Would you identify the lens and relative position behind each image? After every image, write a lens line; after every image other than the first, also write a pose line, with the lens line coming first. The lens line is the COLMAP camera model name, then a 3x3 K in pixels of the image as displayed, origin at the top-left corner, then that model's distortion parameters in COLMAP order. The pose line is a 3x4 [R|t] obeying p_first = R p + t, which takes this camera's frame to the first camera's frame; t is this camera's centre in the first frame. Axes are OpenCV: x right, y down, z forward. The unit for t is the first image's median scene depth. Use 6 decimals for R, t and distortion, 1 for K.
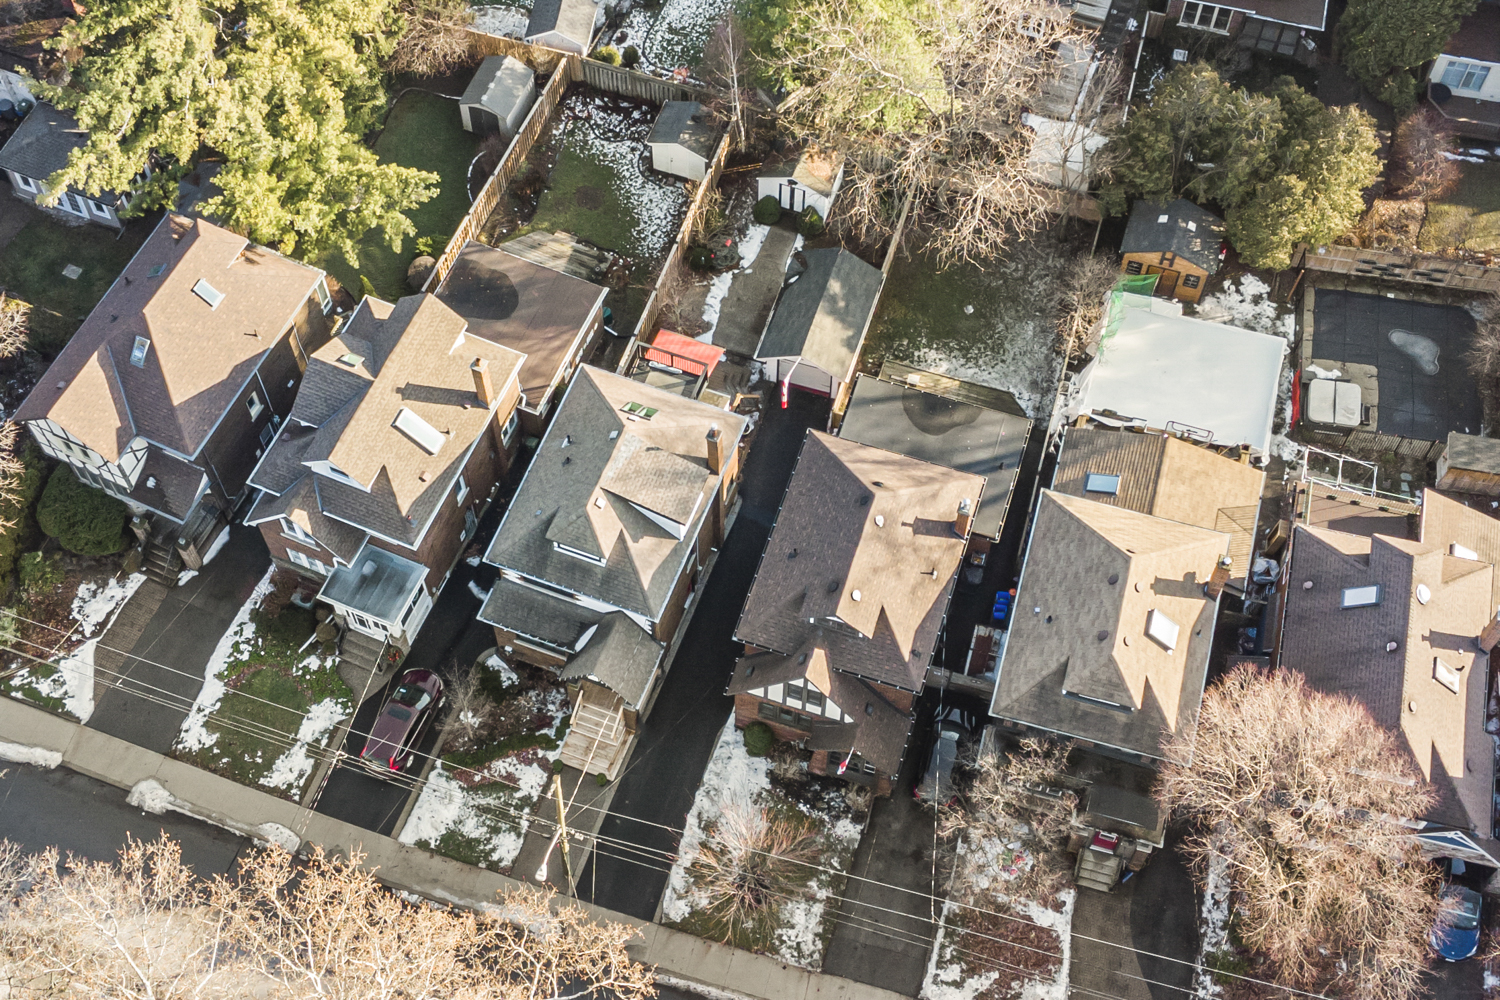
lens RADIAL K [[1089.4, 0, 749.4], [0, 1089.4, 498.6], [0, 0, 1]] dist [0.037630, -0.003587]
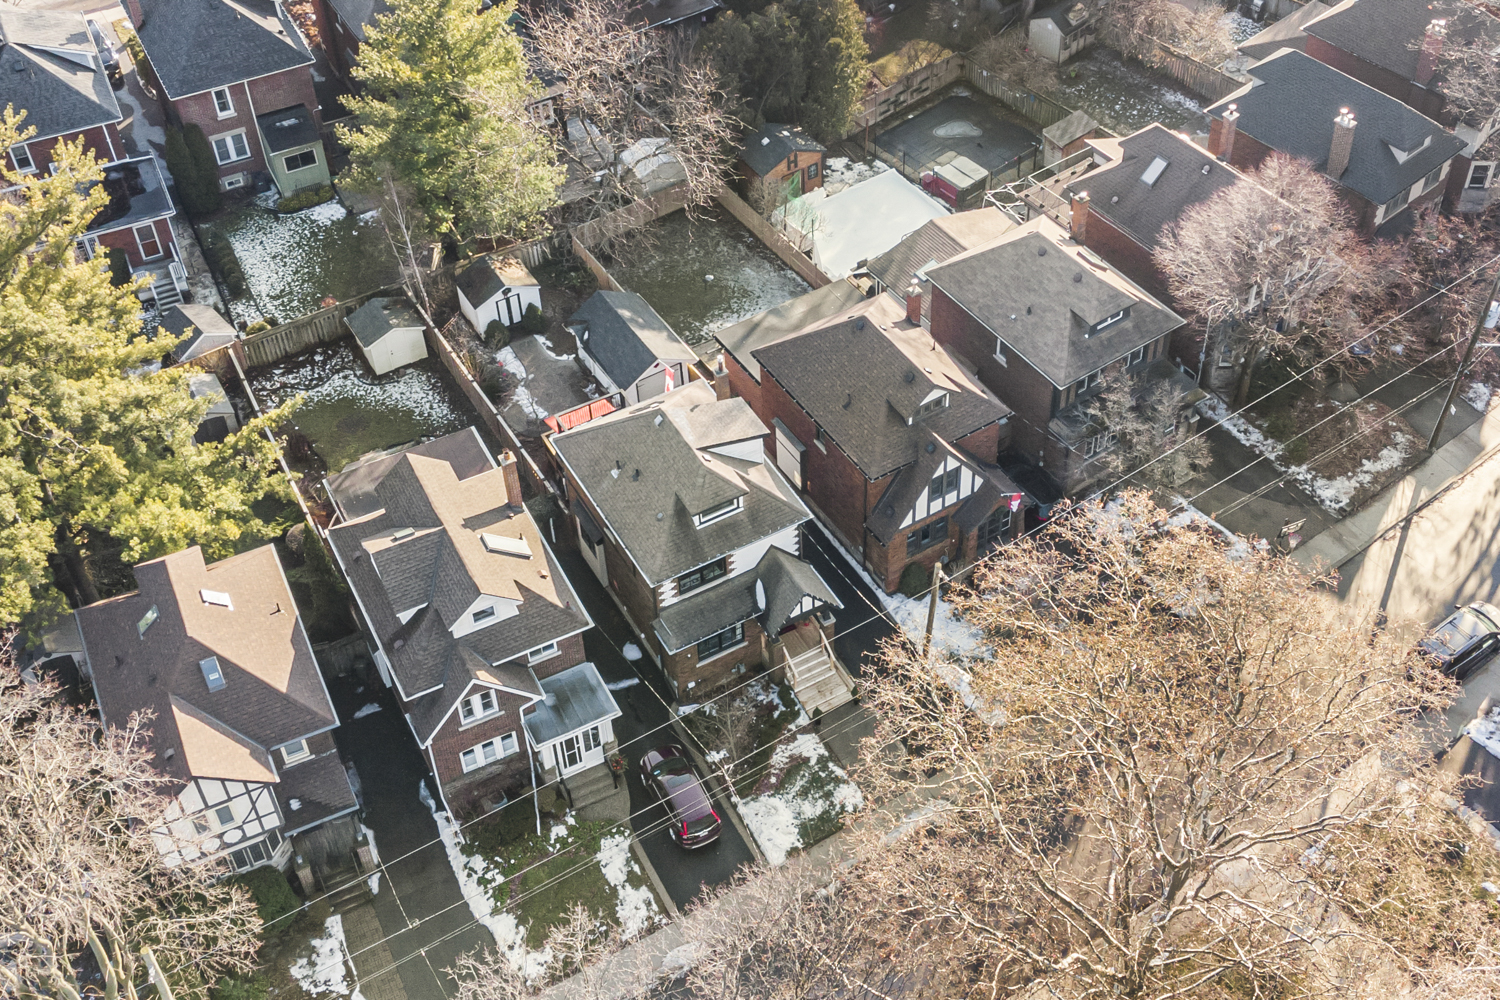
lens RADIAL K [[1023.6, 0, 748.6], [0, 1023.6, 499.3], [0, 0, 1]] dist [0.034307, 0.002004]
pose [[0.696625, -0.634216, 0.335385, -0.401422], [0.679282, 0.733488, -0.023897, 0.072434], [-0.230845, 0.244468, 0.941778, 0.059765]]
